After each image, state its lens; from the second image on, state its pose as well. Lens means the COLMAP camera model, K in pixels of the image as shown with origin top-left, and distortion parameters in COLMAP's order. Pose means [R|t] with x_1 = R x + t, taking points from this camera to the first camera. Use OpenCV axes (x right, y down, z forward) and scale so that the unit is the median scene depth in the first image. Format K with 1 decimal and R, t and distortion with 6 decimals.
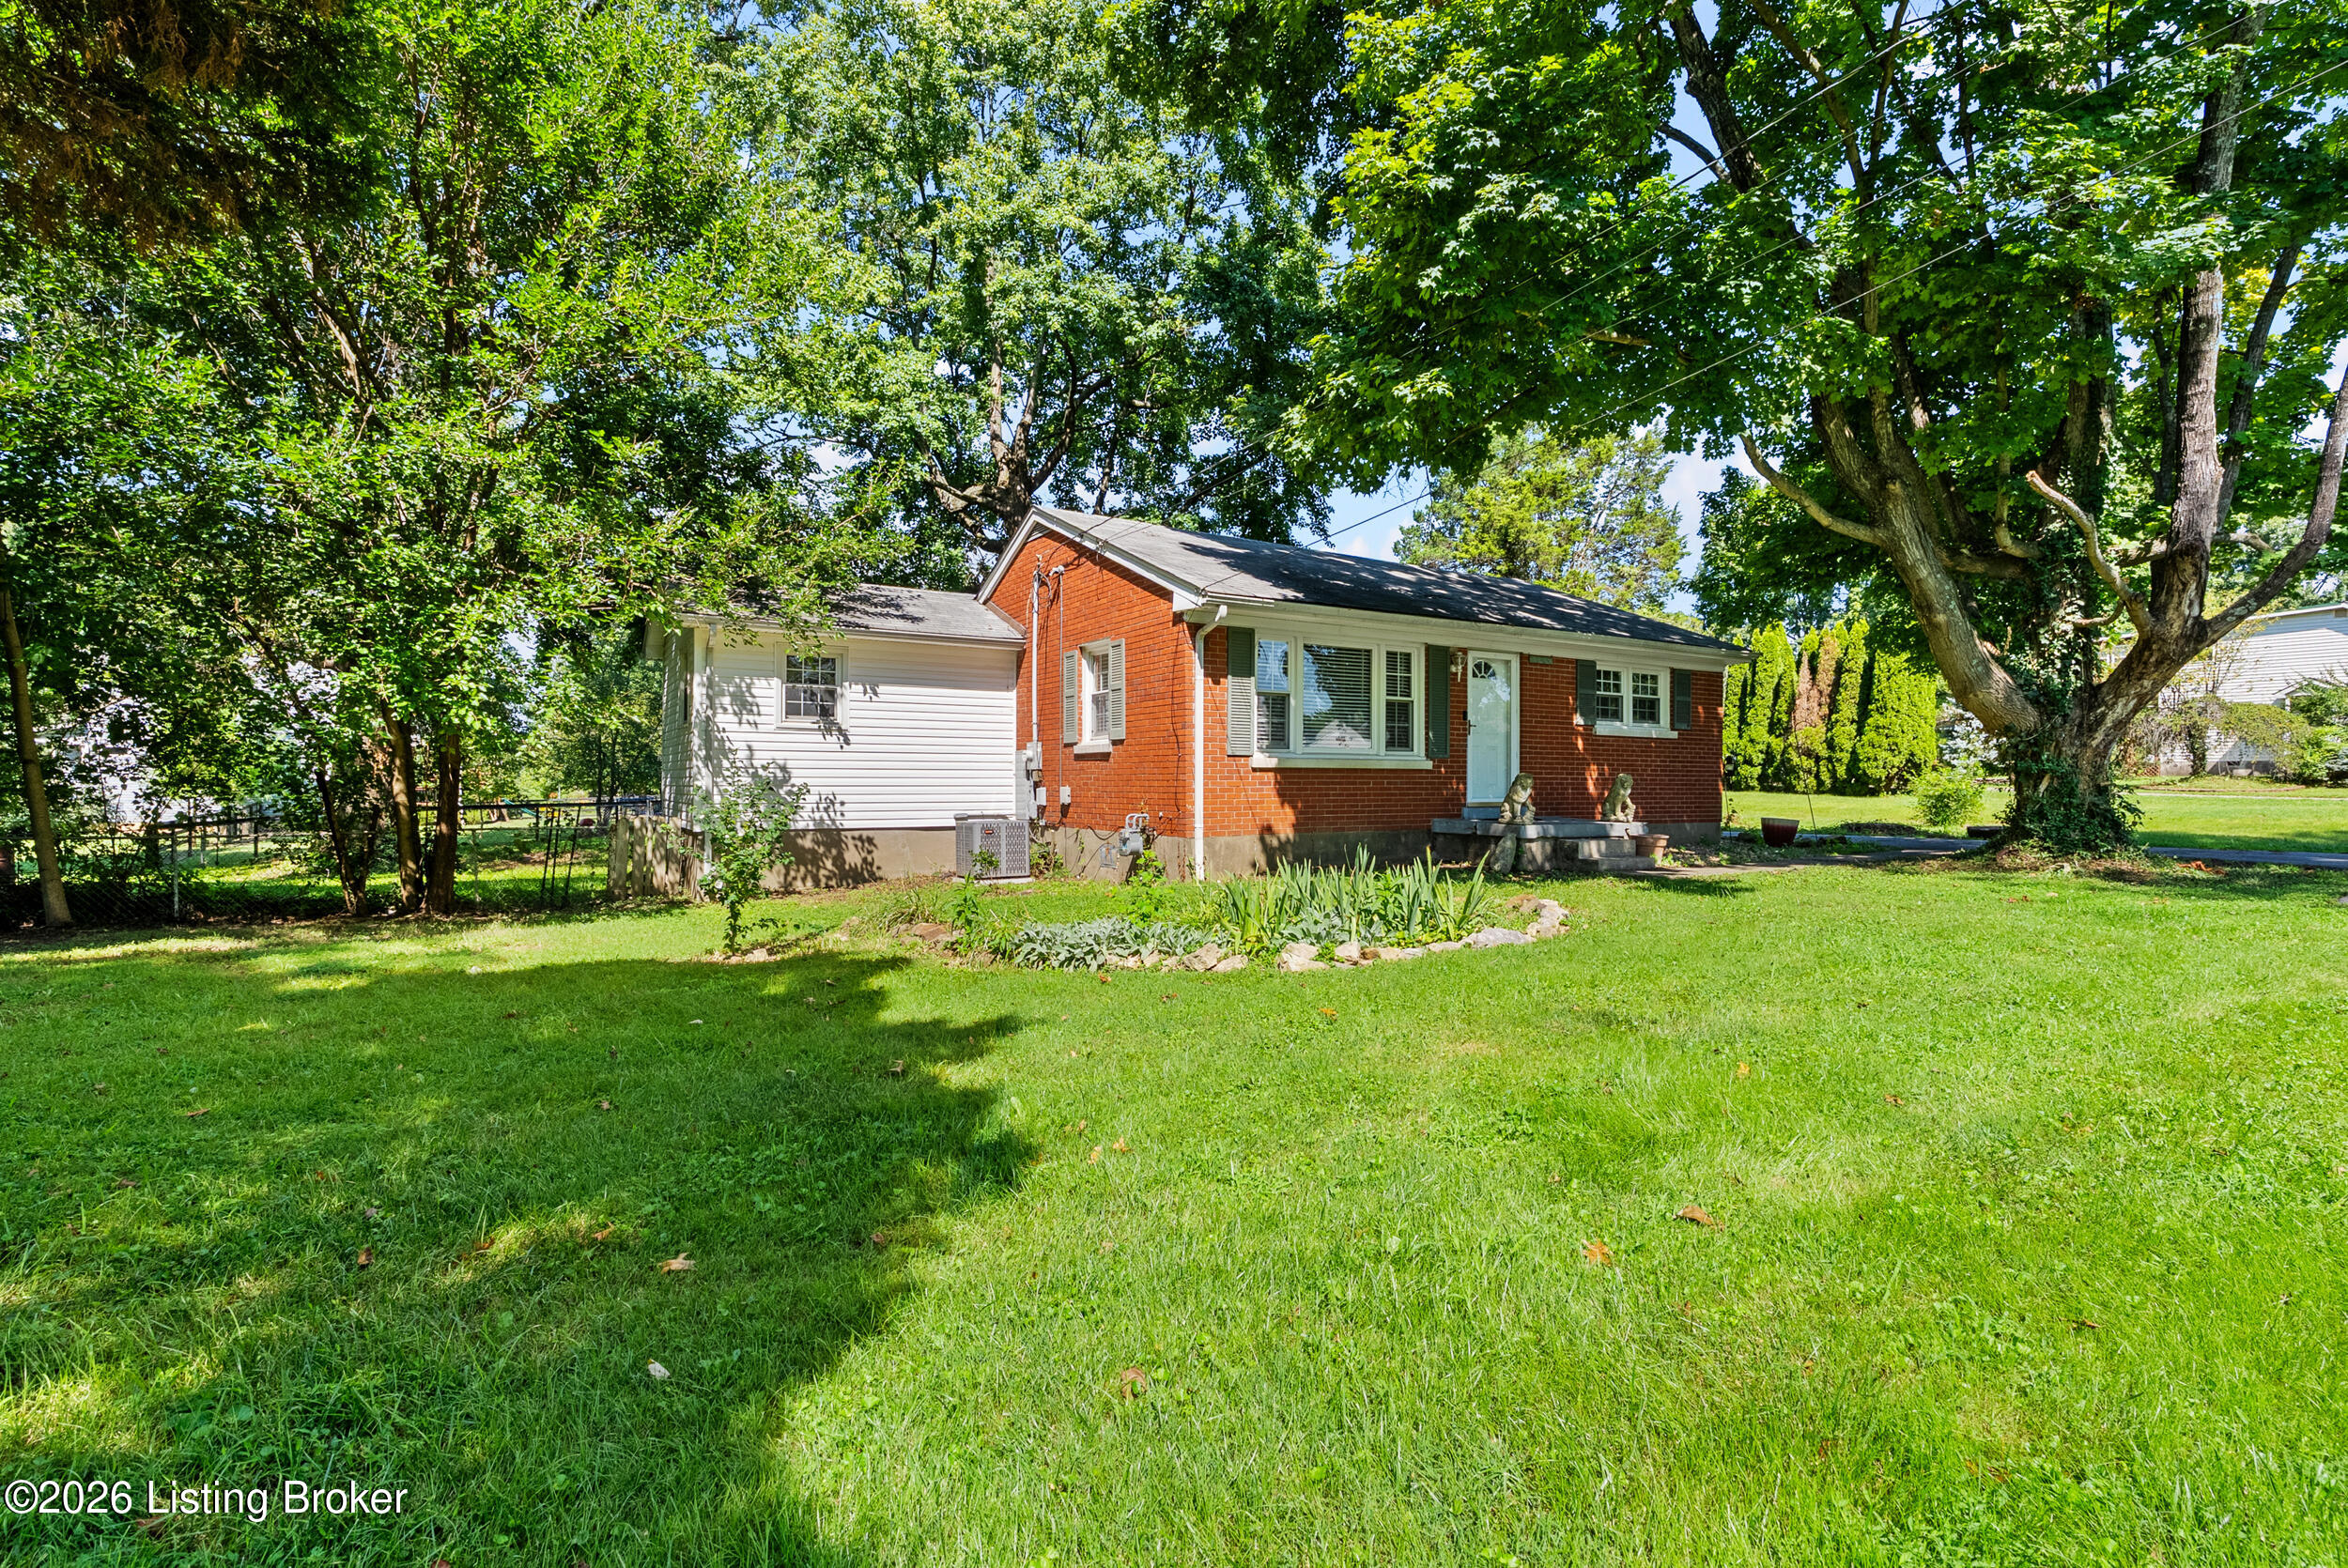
lens RADIAL K [[1108.3, 0, 1179.3], [0, 1108.3, 764.0], [0, 0, 1]] dist [0.002811, 0.002048]
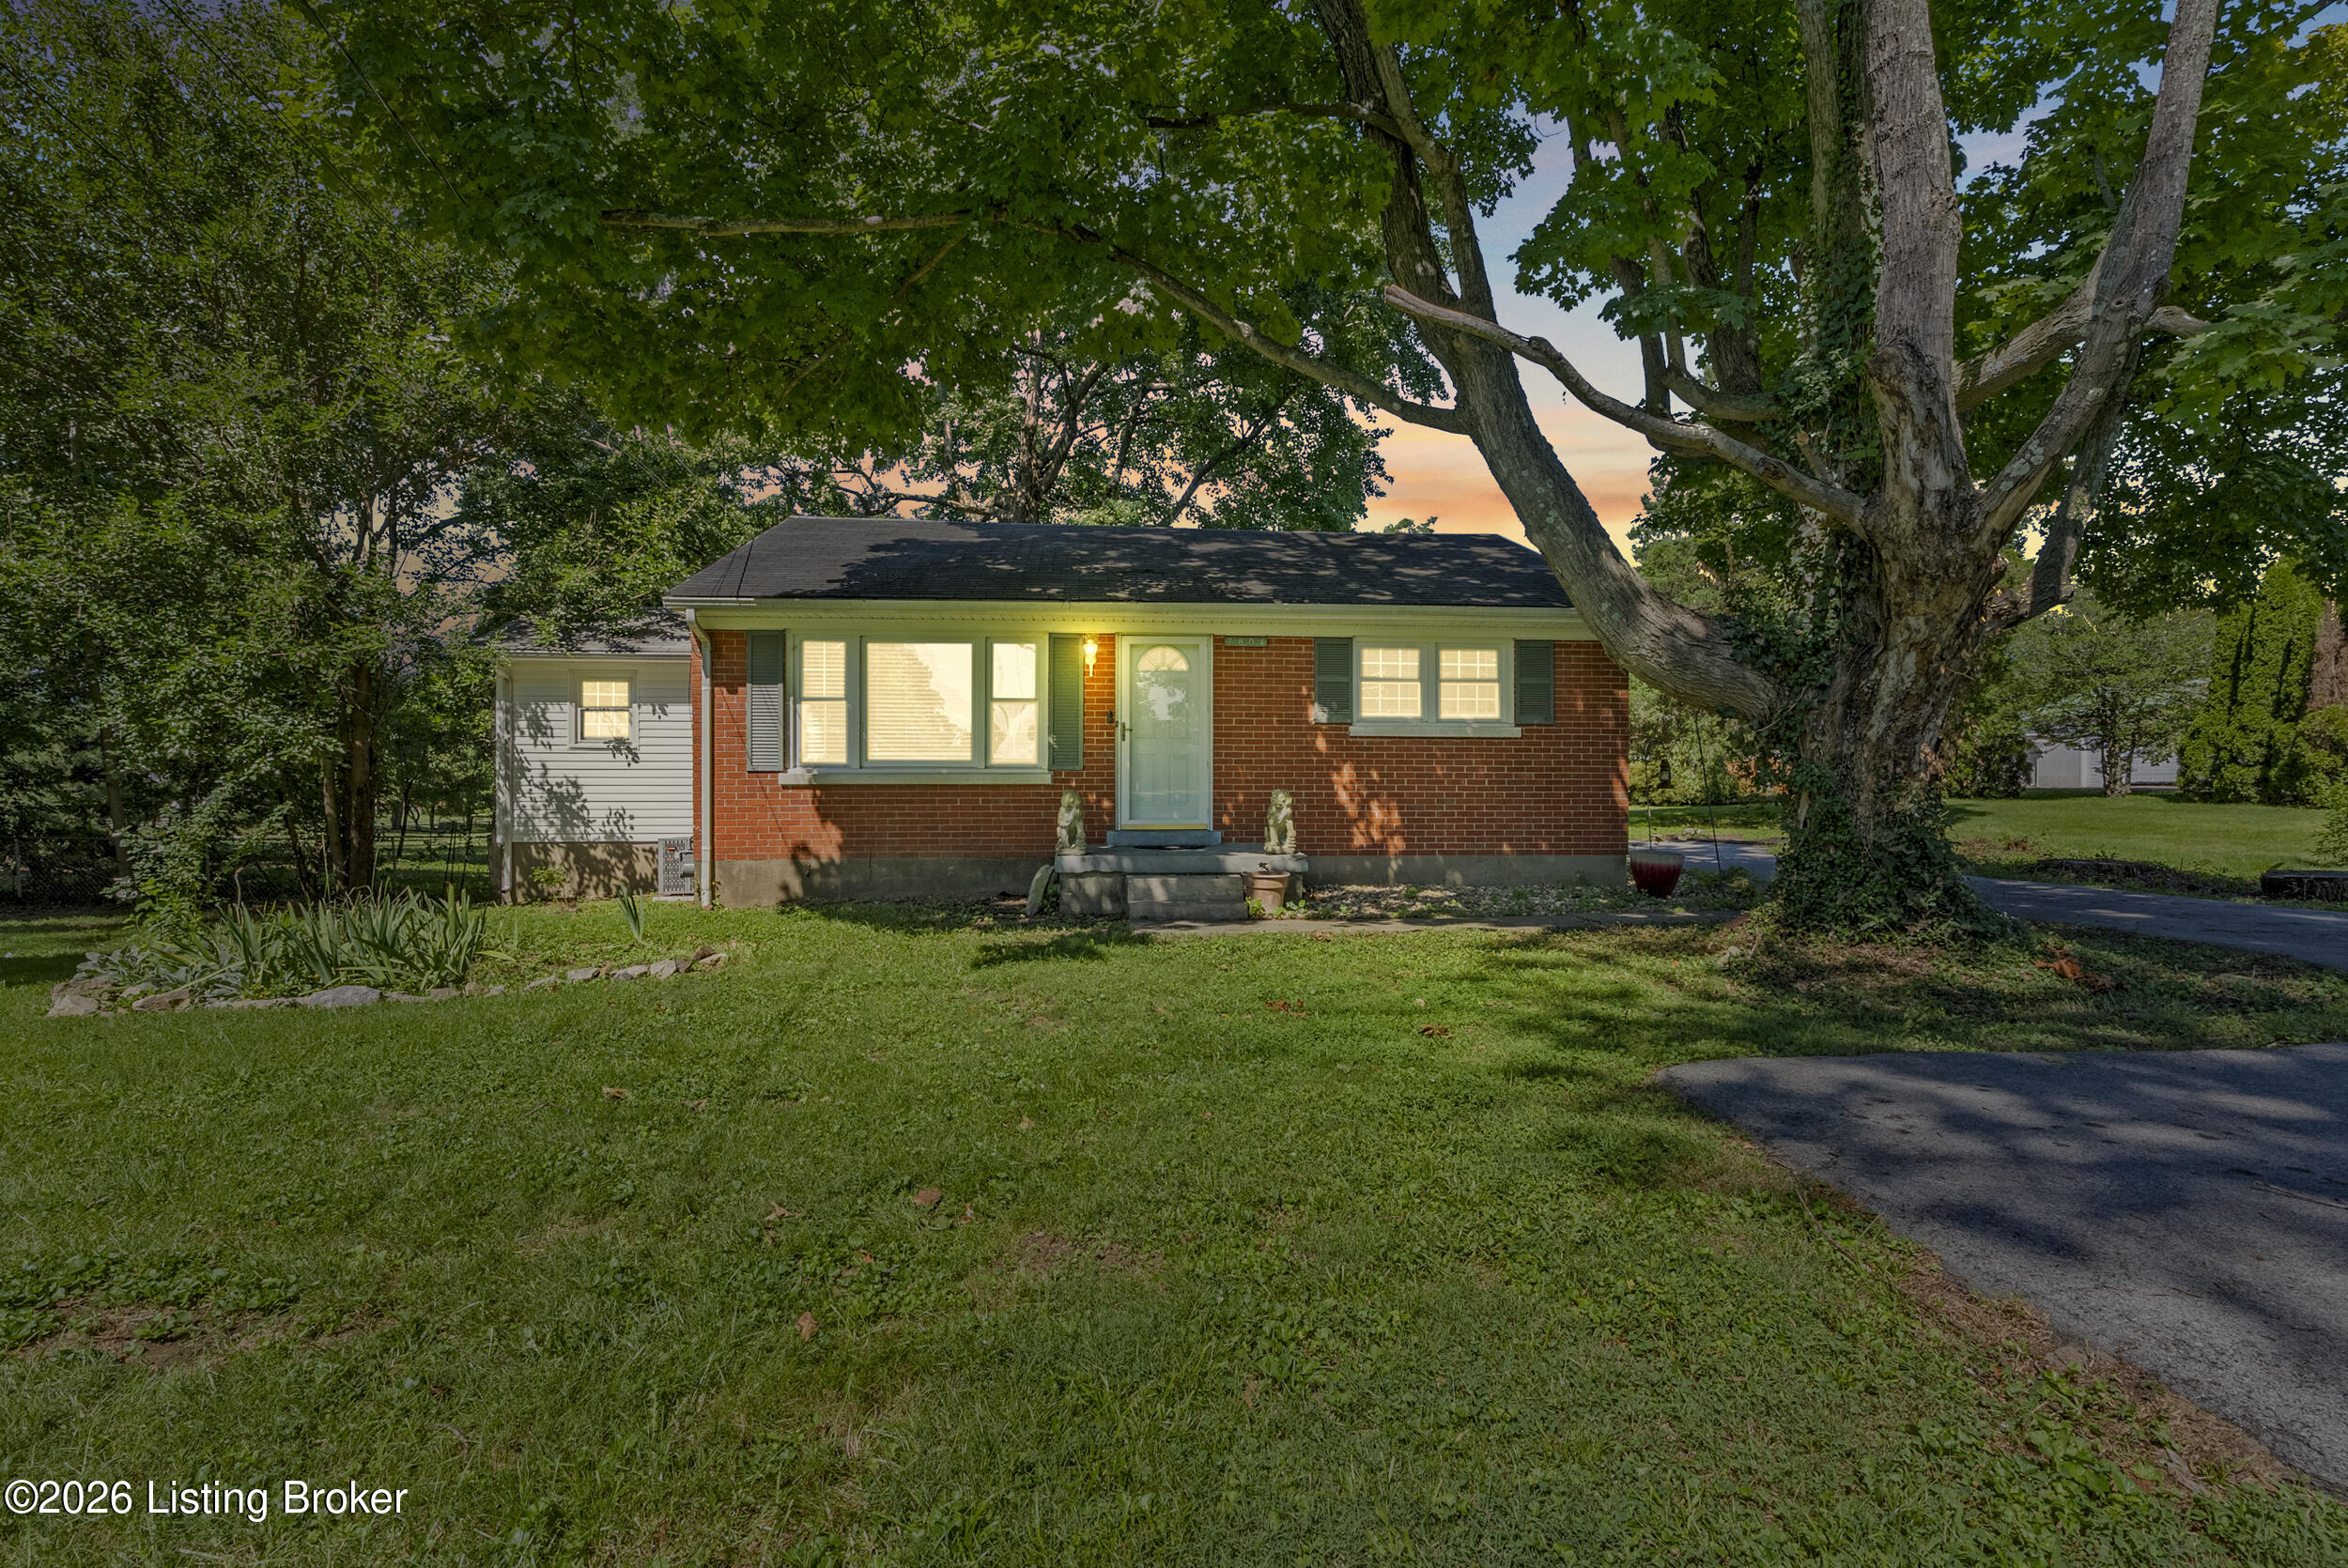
lens RADIAL K [[1108.3, 0, 1172.5], [0, 1108.3, 775.4], [0, 0, 1]] dist [0.002811, 0.002048]
pose [[0.890941, -0.007966, -0.454050, 0.647678], [0.010250, 0.999944, 0.002569, -0.002286], [0.454004, -0.006942, 0.890972, 0.290683]]
